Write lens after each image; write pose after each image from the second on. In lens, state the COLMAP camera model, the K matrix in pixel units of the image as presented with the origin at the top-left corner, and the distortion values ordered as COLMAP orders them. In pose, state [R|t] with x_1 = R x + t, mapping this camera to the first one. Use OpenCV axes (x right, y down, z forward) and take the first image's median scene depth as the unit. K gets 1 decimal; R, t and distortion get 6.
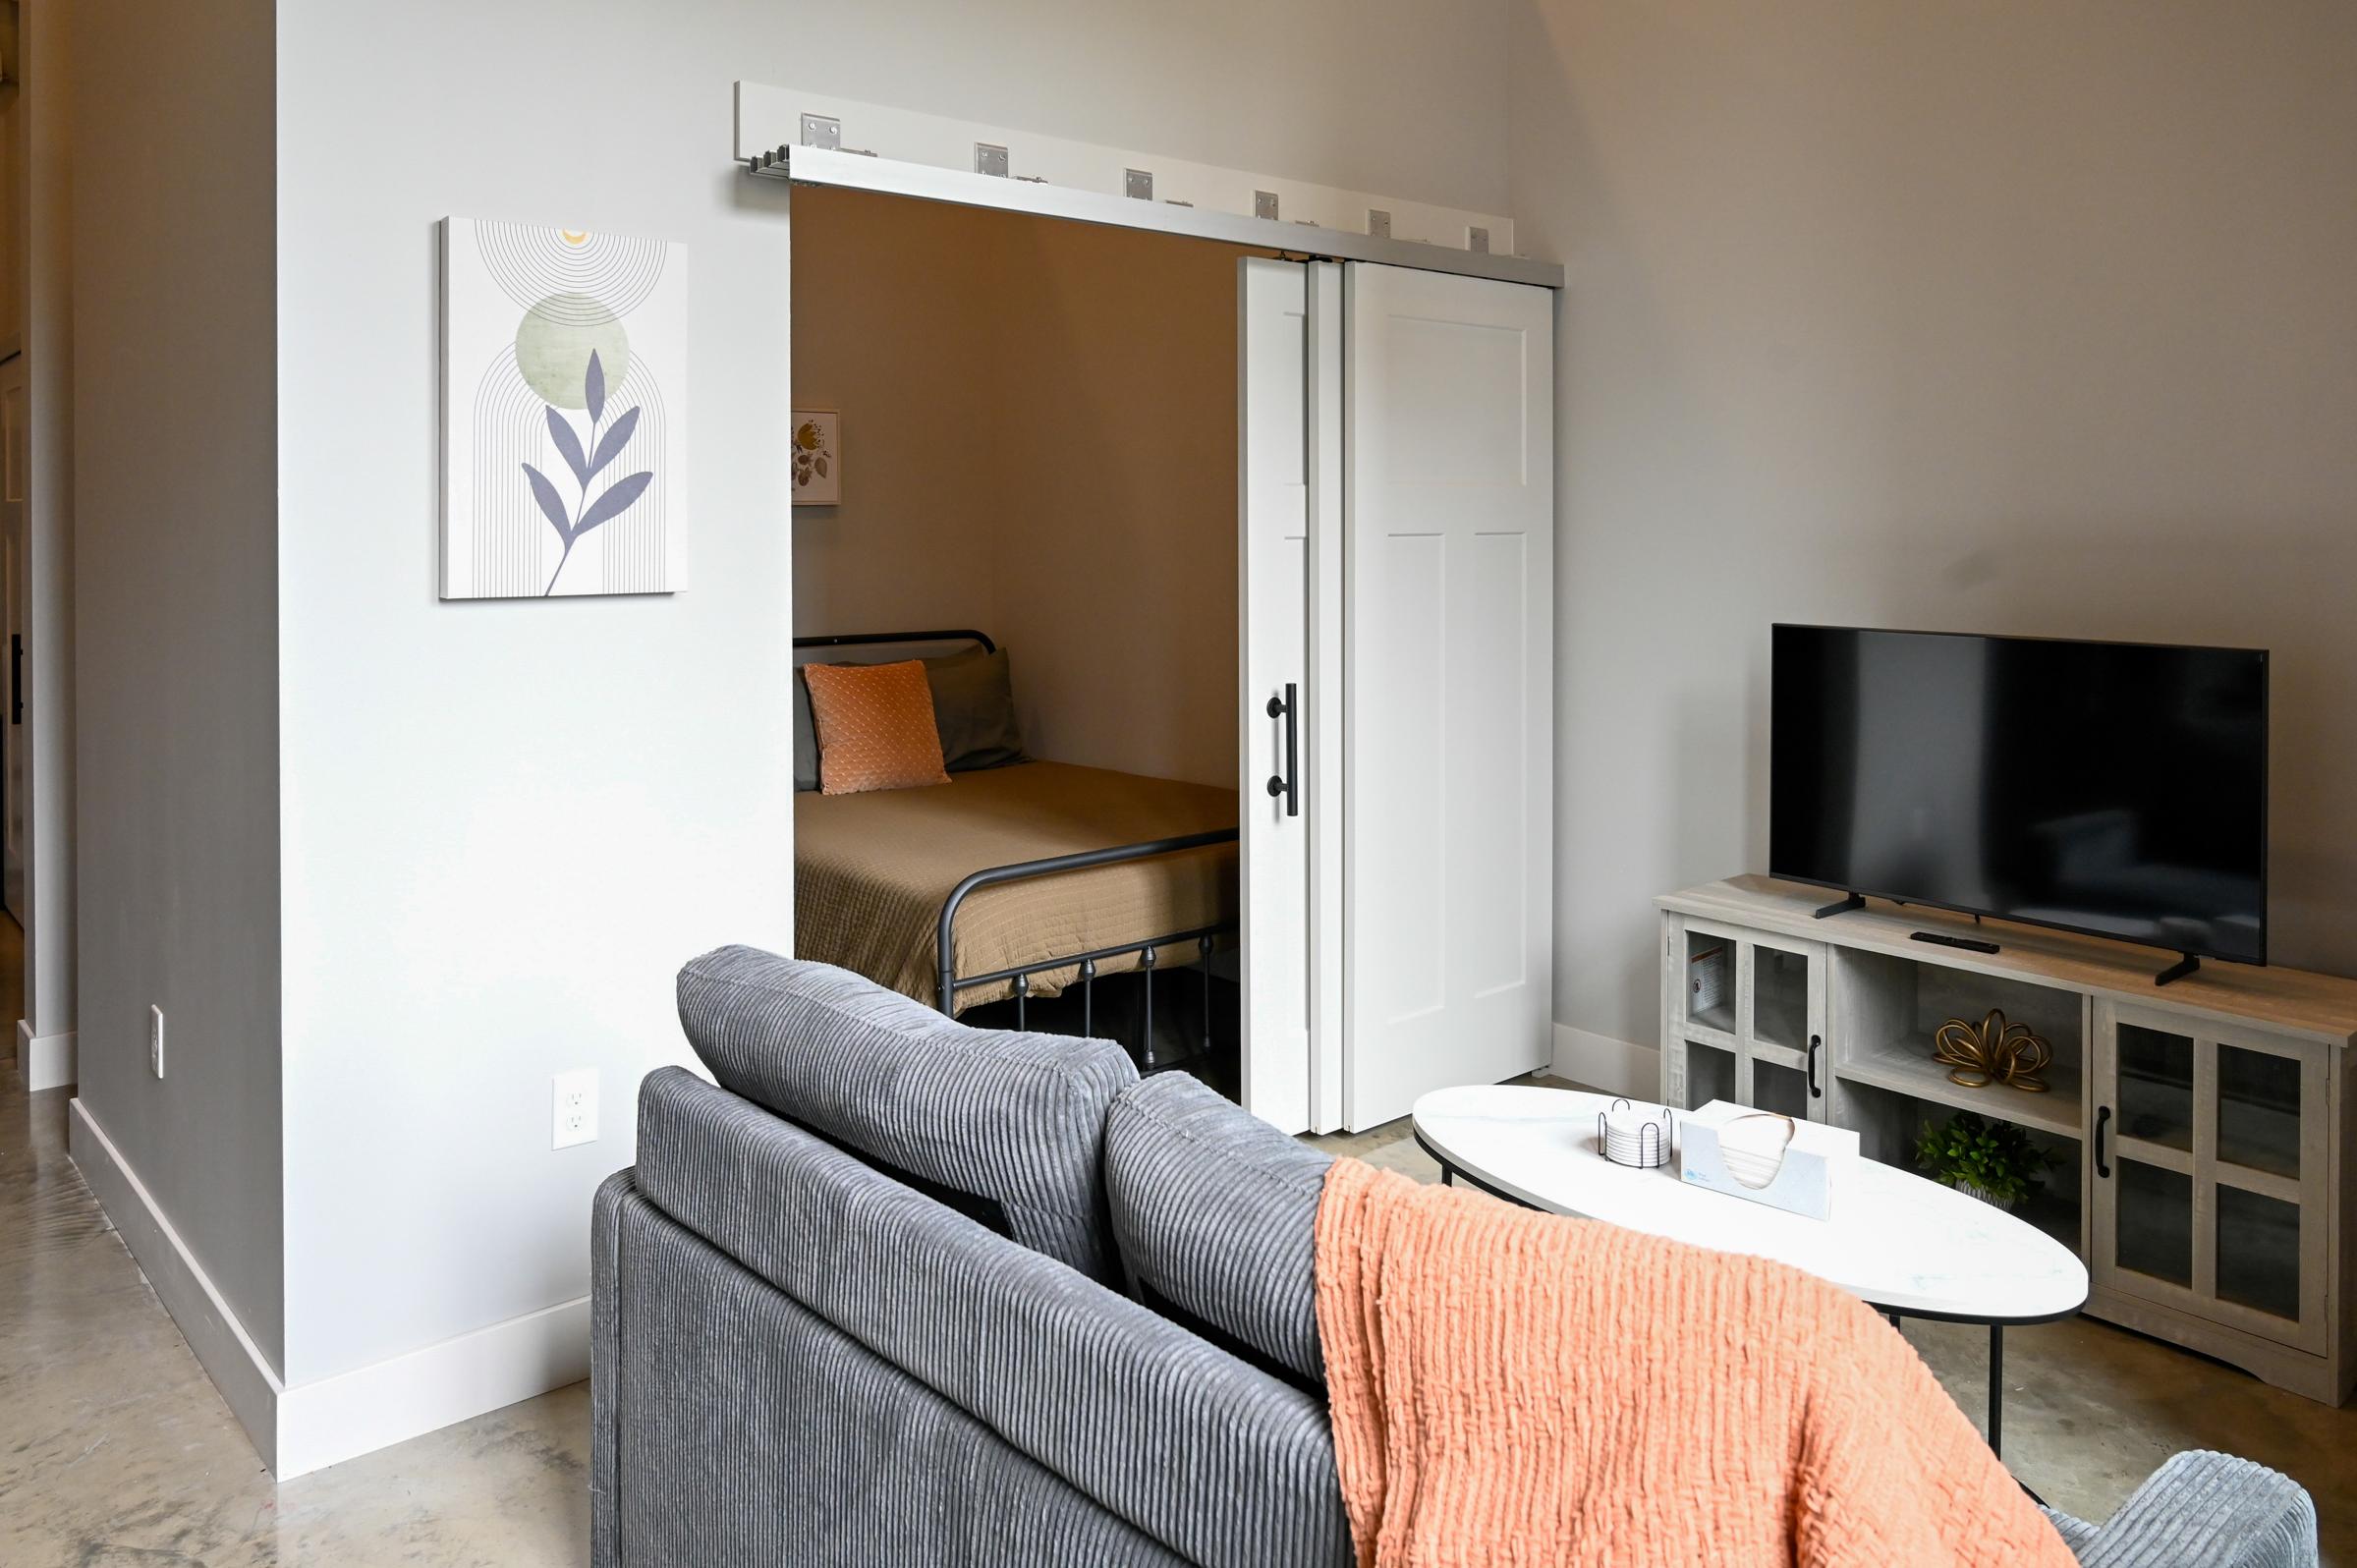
lens RADIAL K [[1744.7, 0, 1186.5], [0, 1744.7, 532.4], [0, 0, 1]] dist [-0.006807, -0.005311]
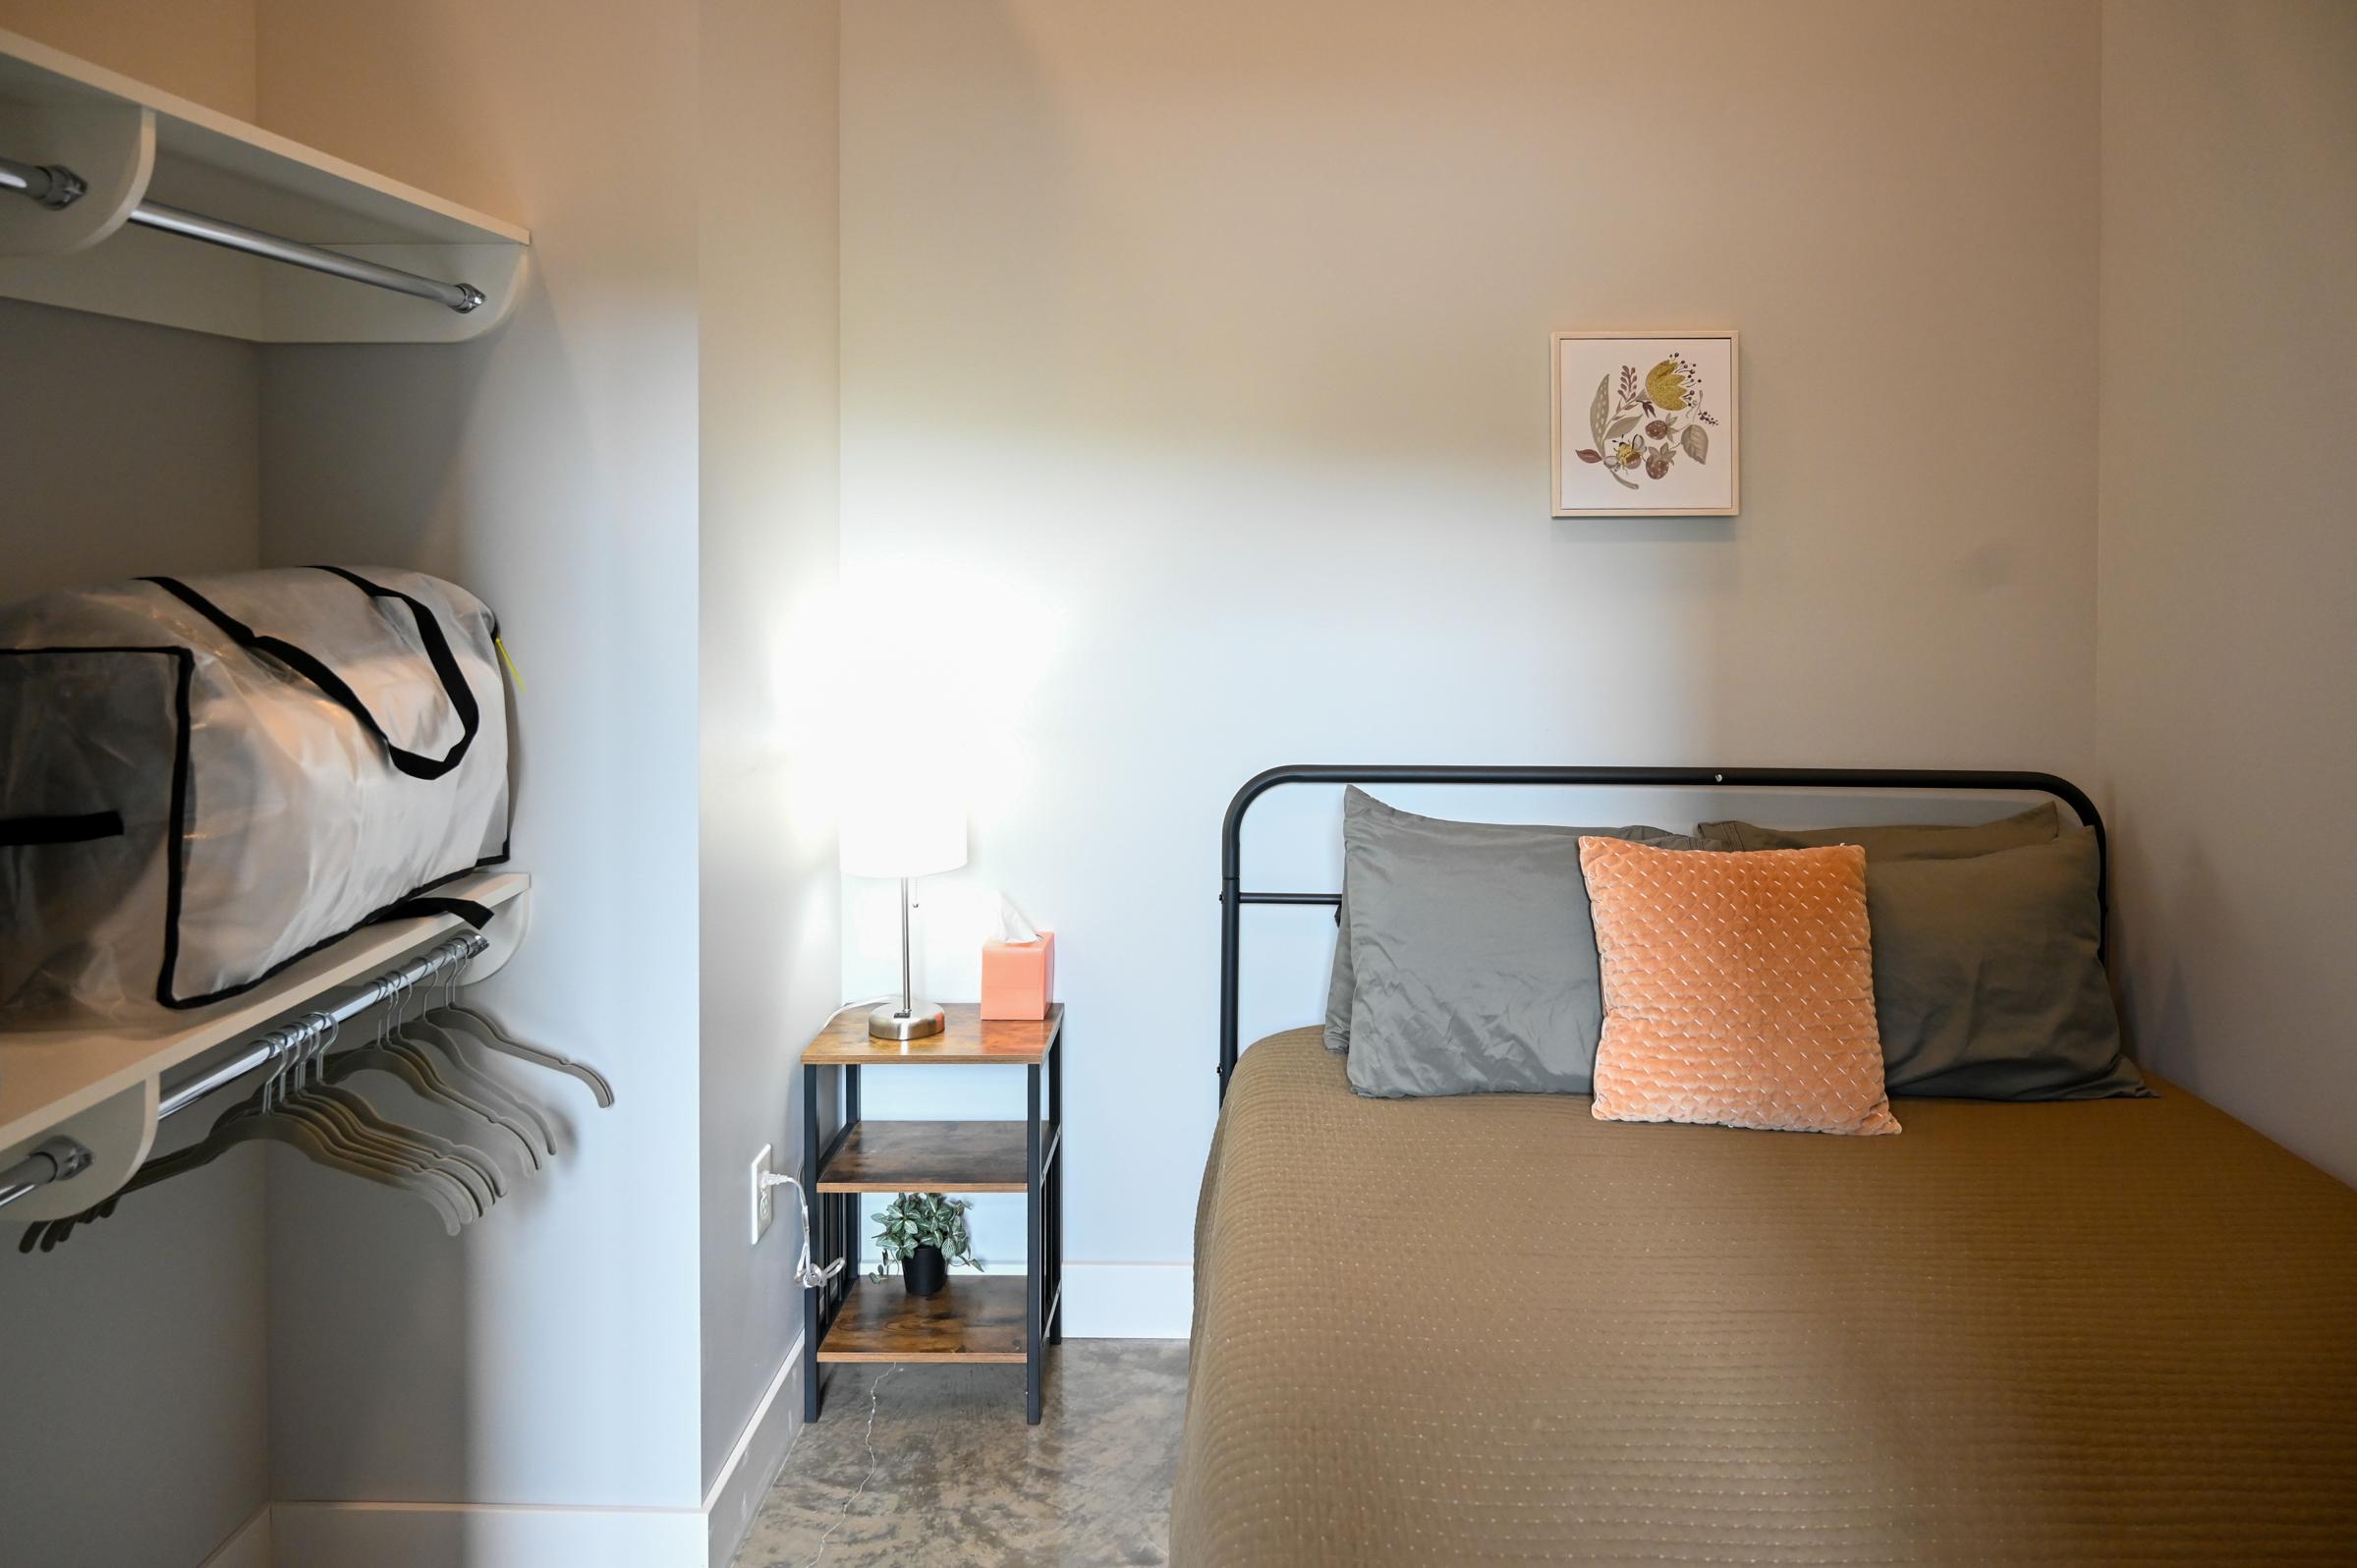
lens RADIAL K [[1712.1, 0, 1151.9], [0, 1712.1, 547.3], [0, 0, 1]] dist [0.004170, 0.000412]
pose [[0.733675, 0.017303, -0.679280, 0.034093], [-0.012355, 0.999850, 0.012125, -0.017527], [0.679388, -0.000503, 0.733779, 0.864609]]
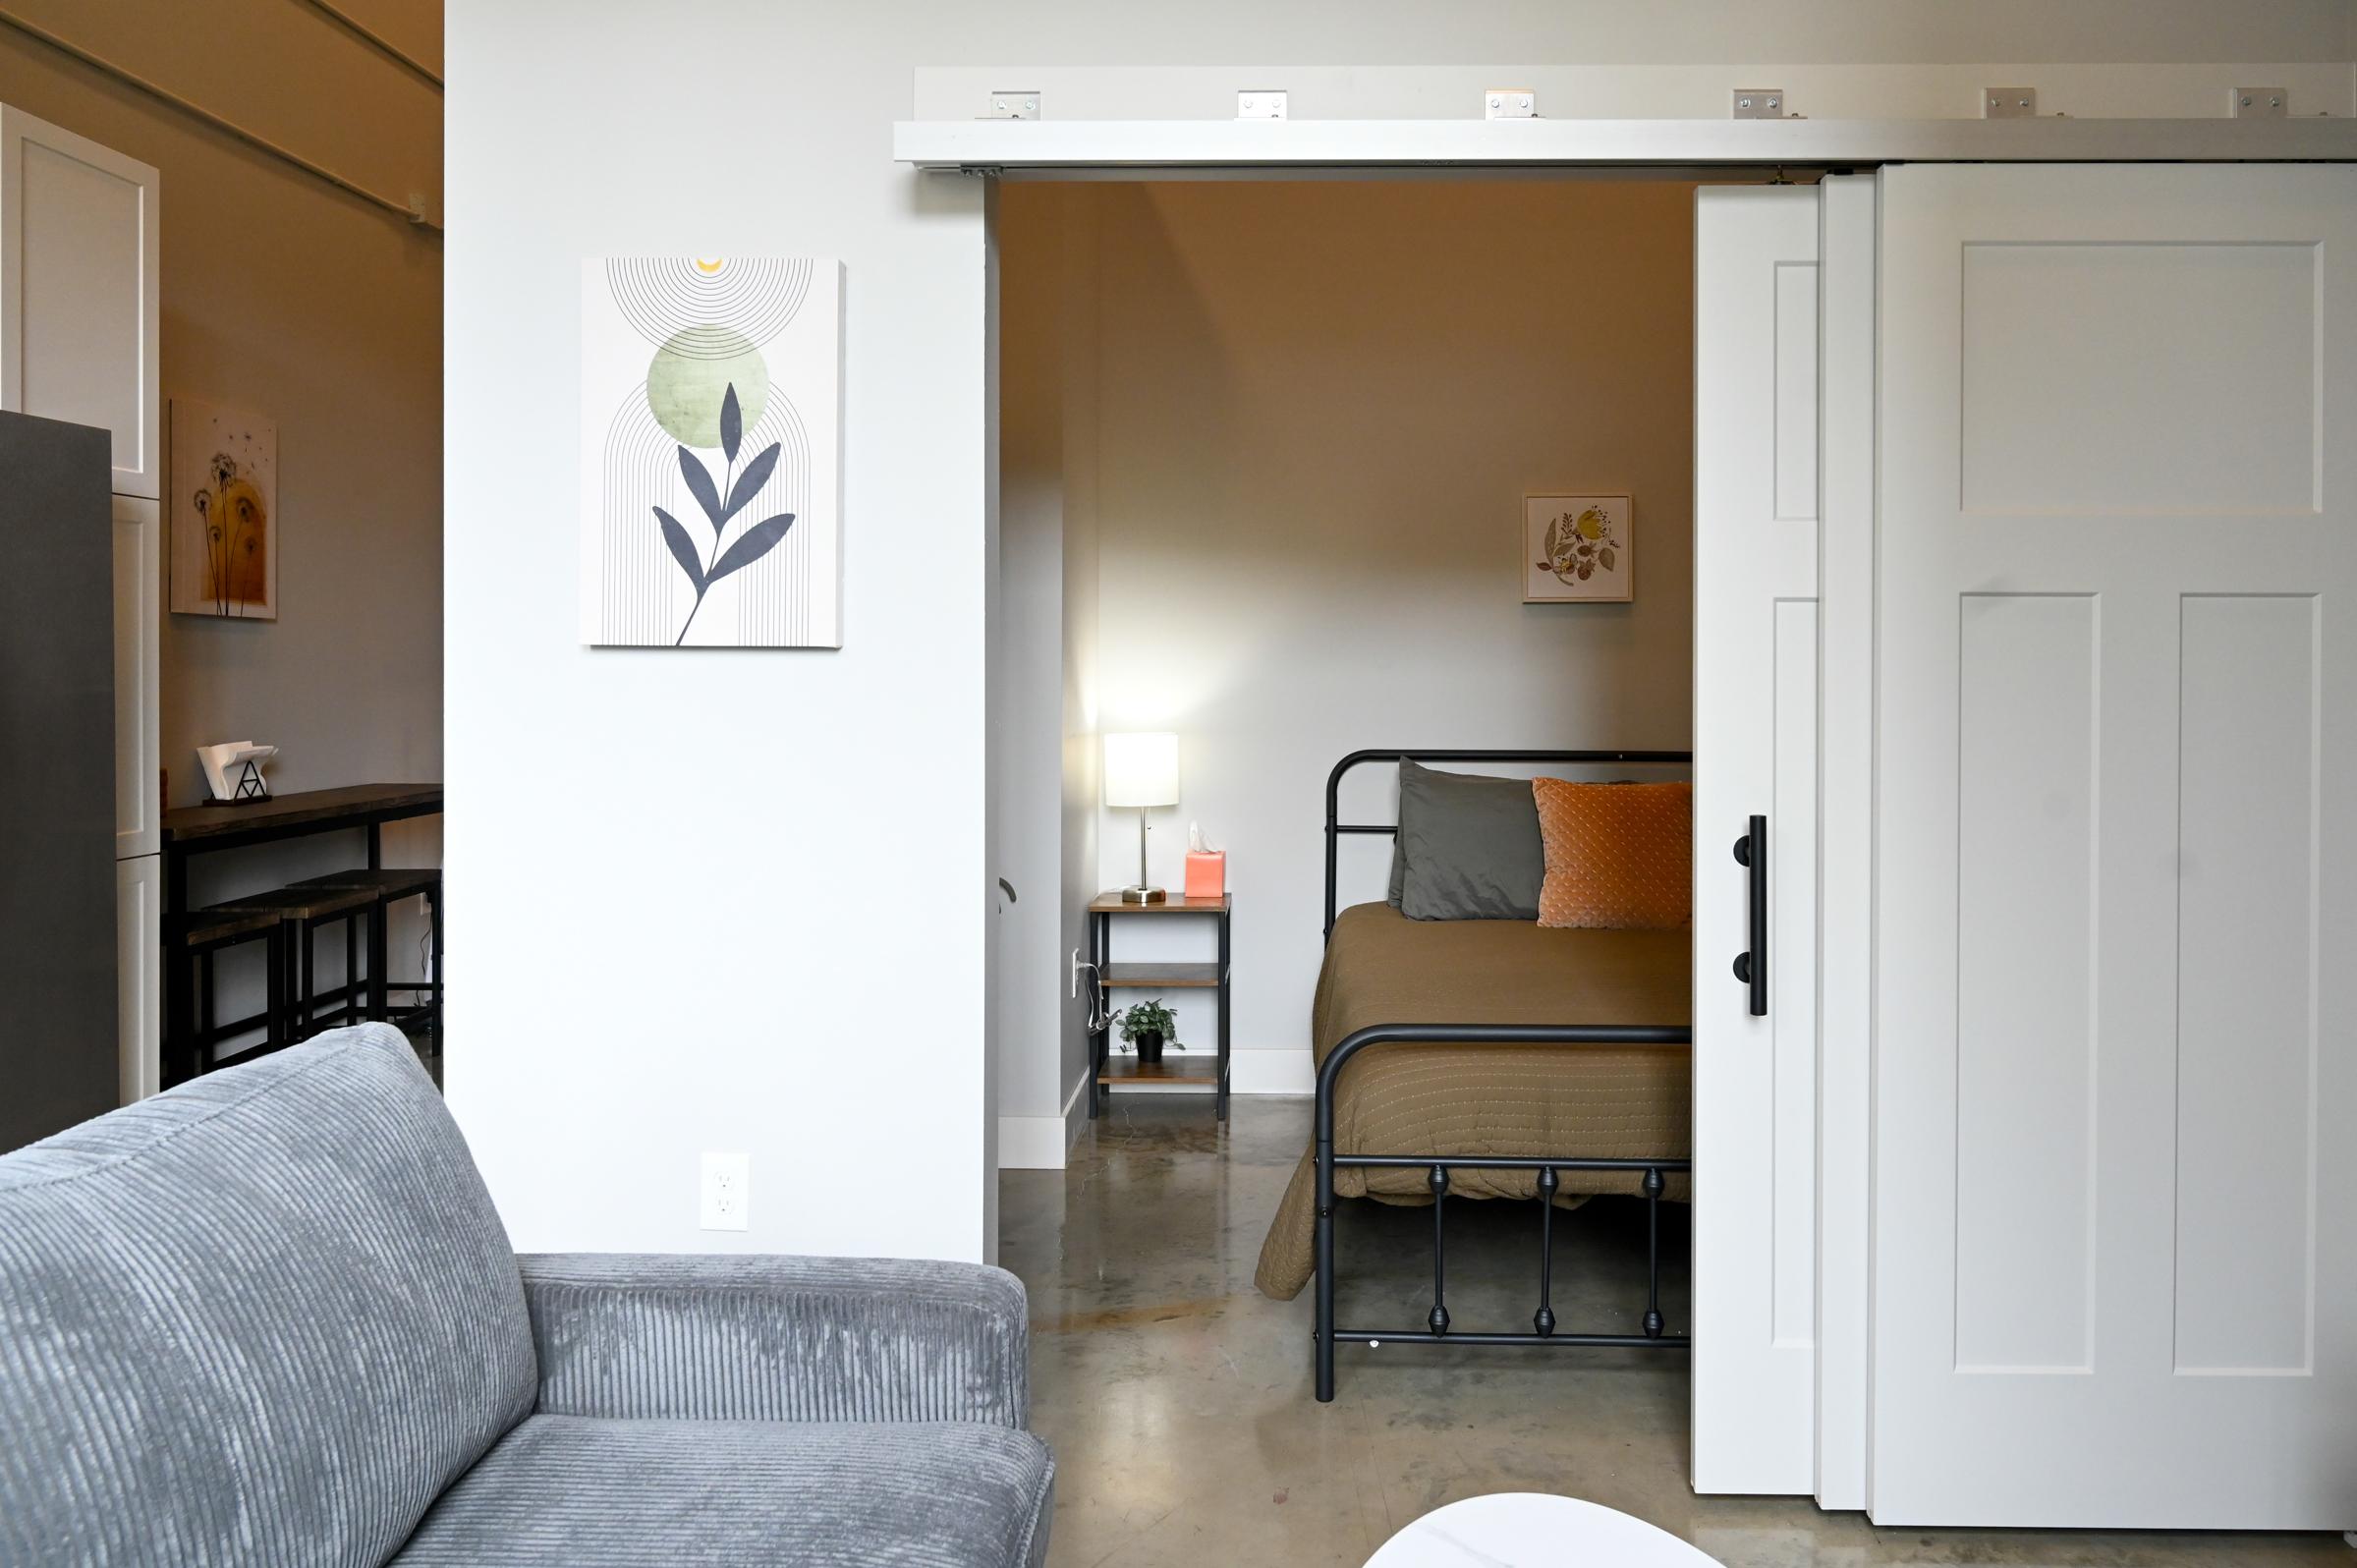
lens RADIAL K [[1651.0, 0, 1183.7], [0, 1651.0, 679.4], [0, 0, 1]] dist [-0.002435, -0.000956]
pose [[0.727370, 0.014417, -0.686094, 0.351854], [-0.013309, 0.999888, 0.006901, 0.034951], [0.686117, 0.004112, 0.727480, 0.414136]]
